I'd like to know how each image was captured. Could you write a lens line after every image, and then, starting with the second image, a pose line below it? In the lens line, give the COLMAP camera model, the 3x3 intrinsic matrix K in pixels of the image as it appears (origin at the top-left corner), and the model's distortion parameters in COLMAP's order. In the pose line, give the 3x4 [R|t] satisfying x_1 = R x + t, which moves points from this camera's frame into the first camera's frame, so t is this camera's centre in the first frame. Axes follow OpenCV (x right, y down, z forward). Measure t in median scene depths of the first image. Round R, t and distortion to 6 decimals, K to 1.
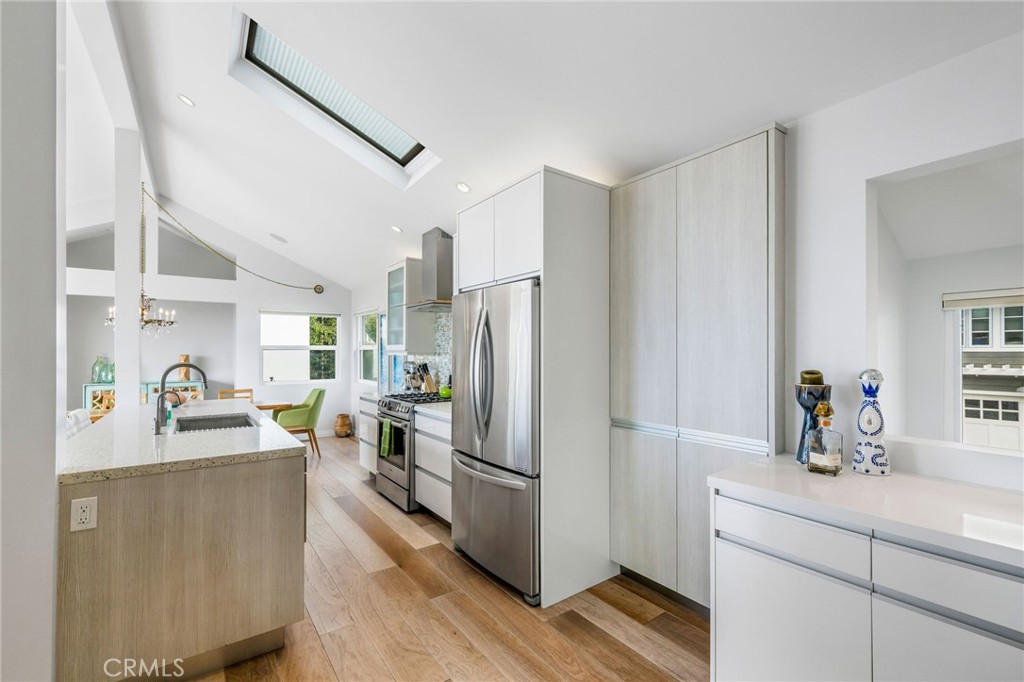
lens RADIAL K [[431.1, 0, 514.7], [0, 431.1, 349.3], [0, 0, 1]] dist [-0.000489, 0.000087]
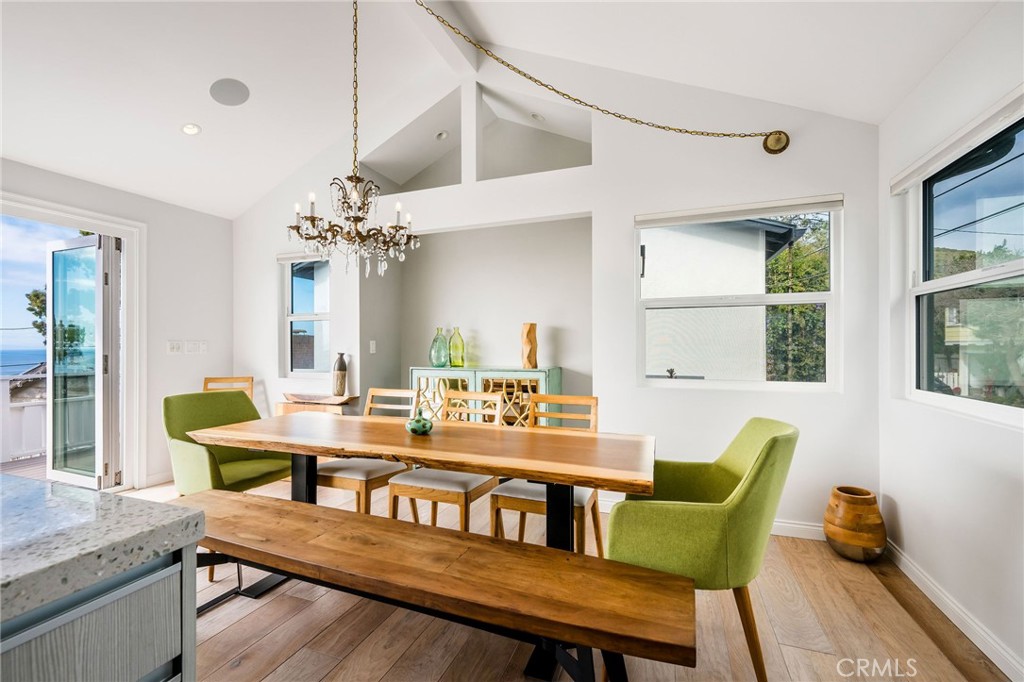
lens RADIAL K [[431.1, 0, 515.1], [0, 431.1, 343.6], [0, 0, 1]] dist [-0.000489, 0.000087]
pose [[0.549285, -0.000262, -0.835635, -0.264792], [0.007387, 0.999962, 0.004543, 0.032587], [0.835602, -0.008668, 0.549267, 0.600592]]
